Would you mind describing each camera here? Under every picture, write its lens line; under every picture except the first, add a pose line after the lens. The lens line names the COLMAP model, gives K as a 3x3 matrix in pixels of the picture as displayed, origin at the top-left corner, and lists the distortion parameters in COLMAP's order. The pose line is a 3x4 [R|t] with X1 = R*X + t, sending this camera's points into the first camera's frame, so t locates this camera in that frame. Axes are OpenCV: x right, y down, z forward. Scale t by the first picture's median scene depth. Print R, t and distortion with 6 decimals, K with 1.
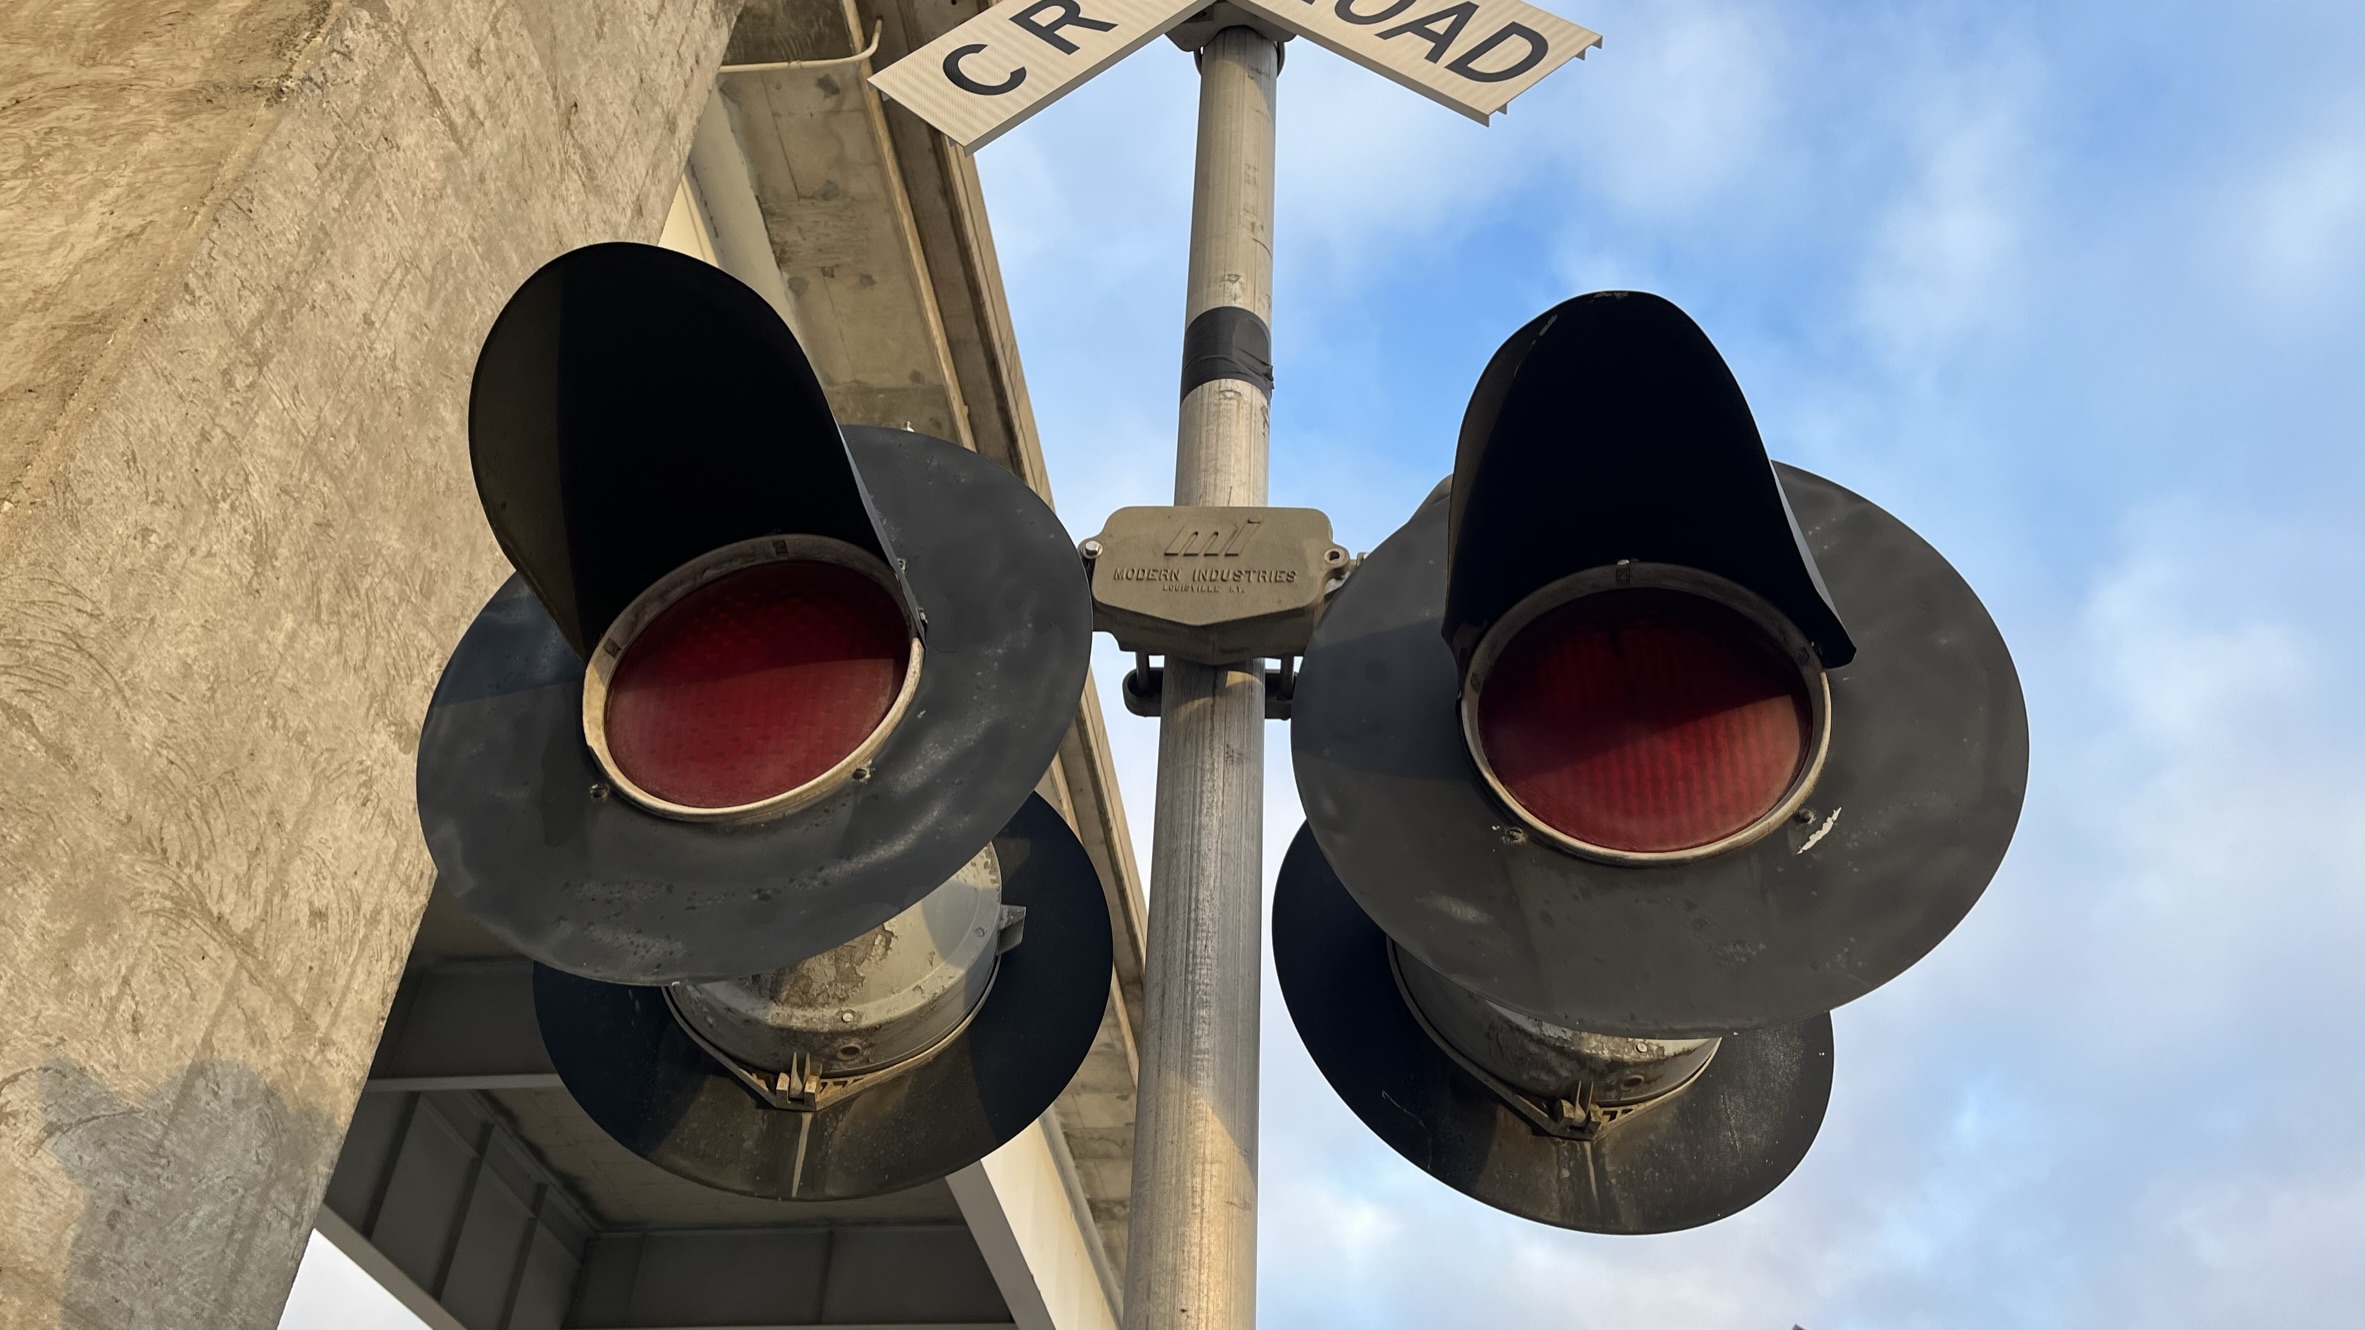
lens RADIAL K [[1764.7, 0, 1167.2], [0, 1764.7, 662.8], [0, 0, 1]] dist [0.052722, -0.037128]
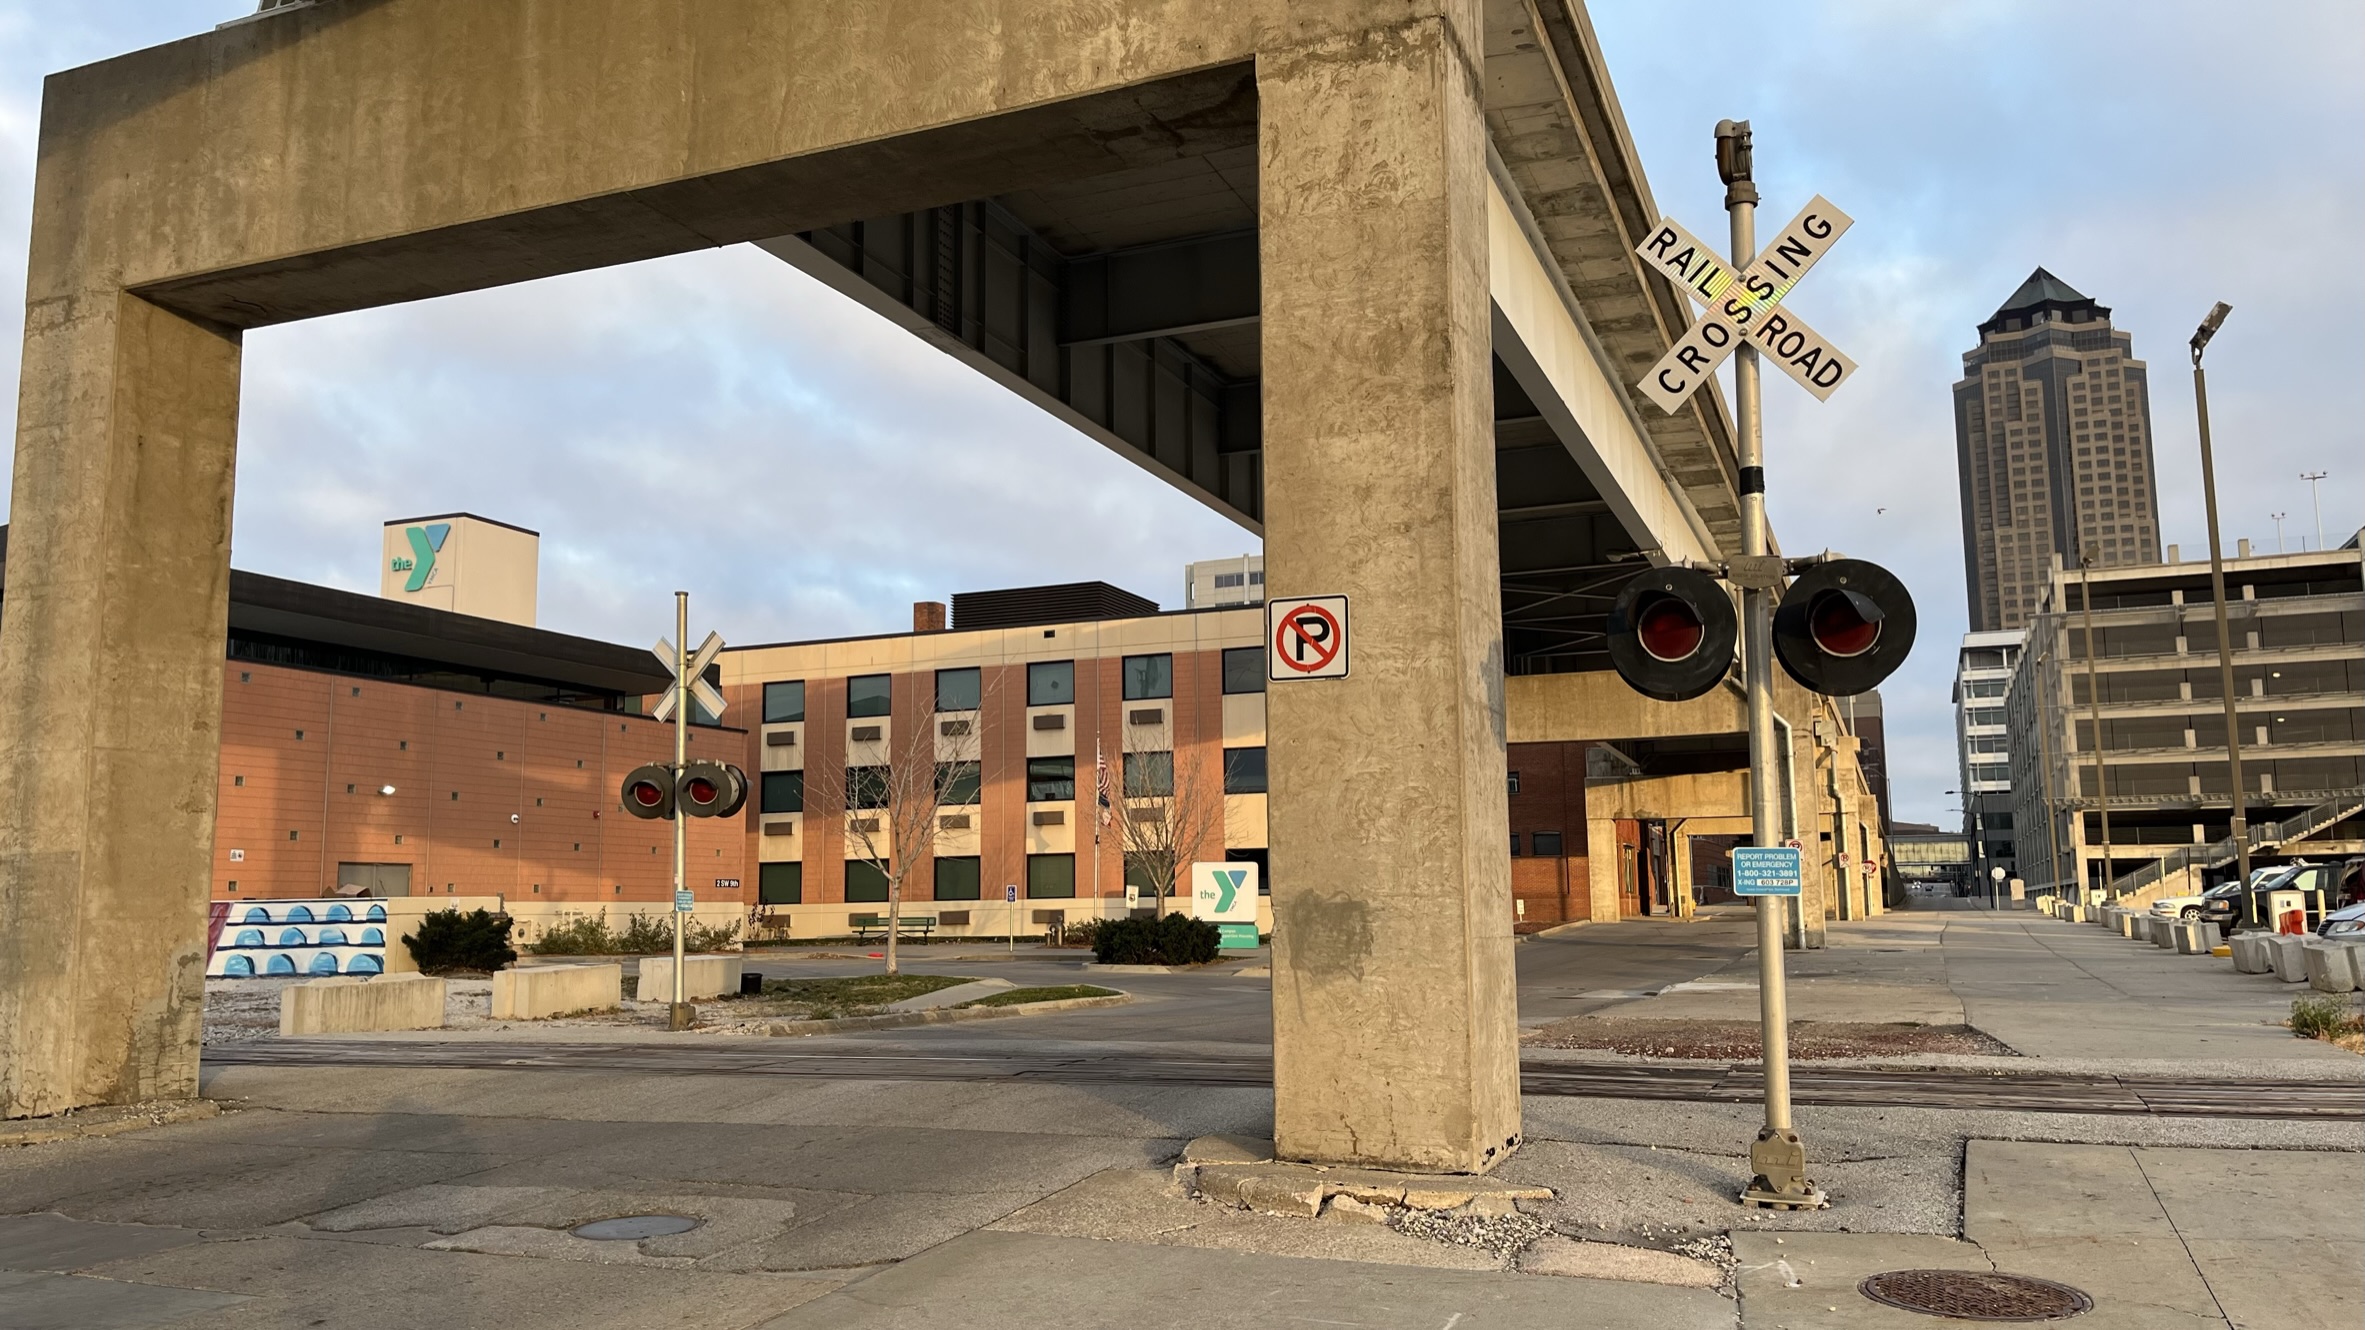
lens RADIAL K [[1764.7, 0, 1162.8], [0, 1764.7, 675.1], [0, 0, 1]] dist [0.052722, -0.037128]
pose [[0.960419, -0.083522, -0.265743, -0.032658], [0.213196, 0.834397, 0.508261, -0.324693], [0.179284, -0.544799, 0.819177, -0.416728]]
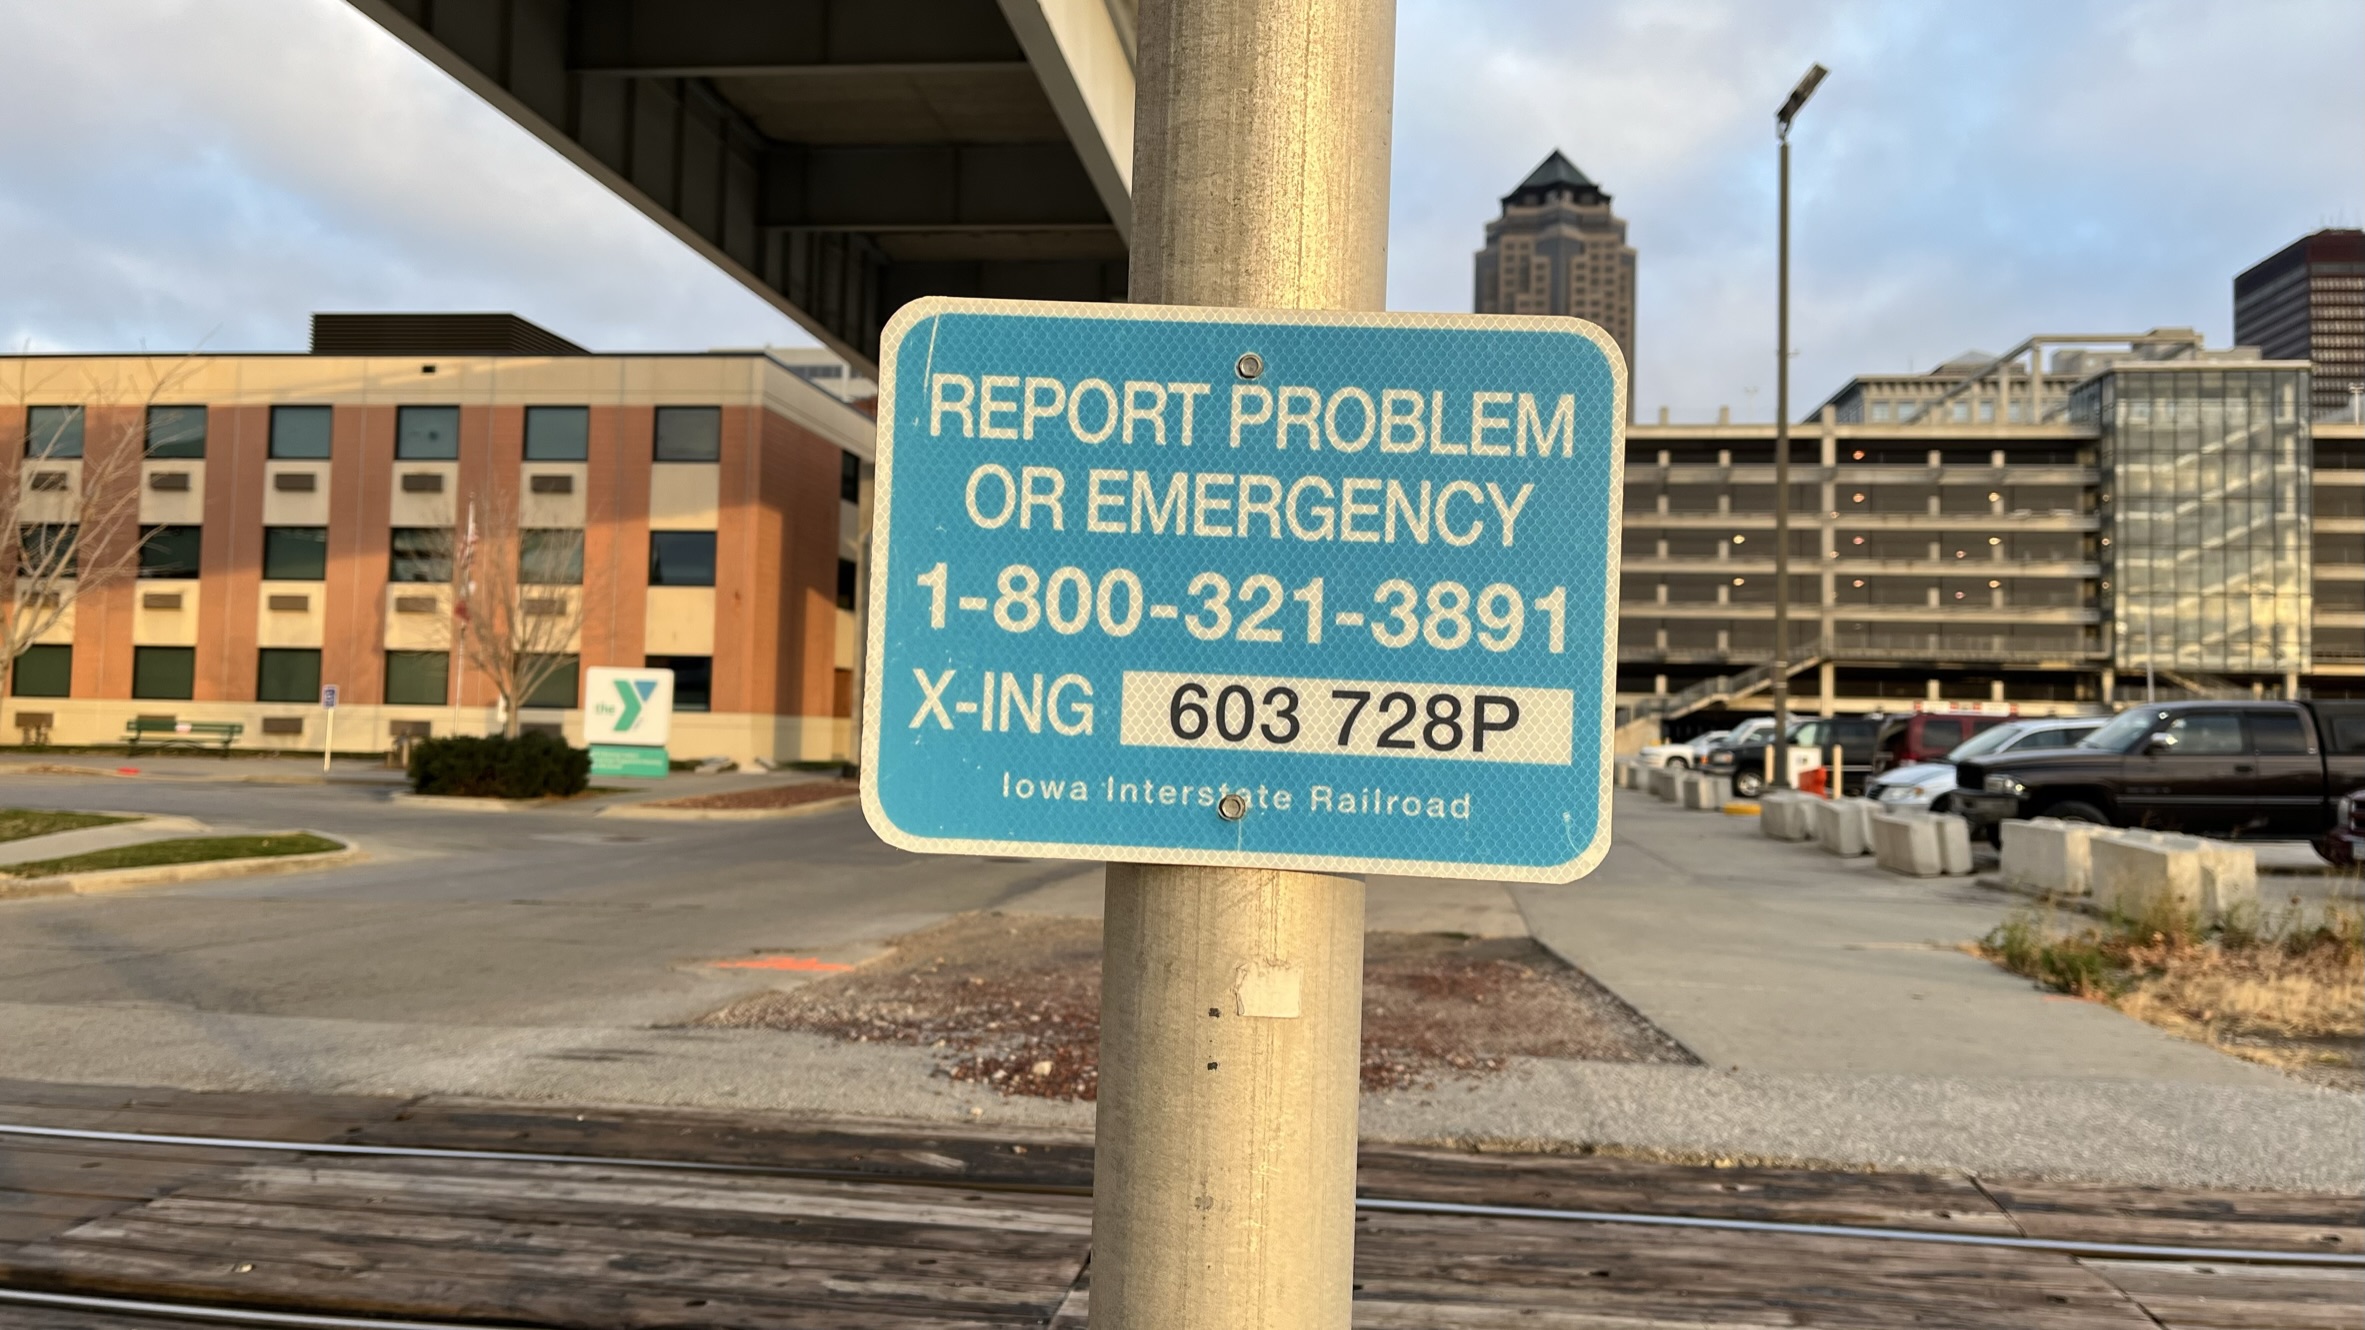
lens RADIAL K [[1764.7, 0, 1183.7], [0, 1764.7, 665.7], [0, 0, 1]] dist [0.052722, -0.037128]
pose [[0.999921, -0.012496, -0.000936, -0.028119], [0.010423, 0.787955, 0.615645, -0.267103], [-0.006956, -0.615607, 0.788023, -0.347403]]
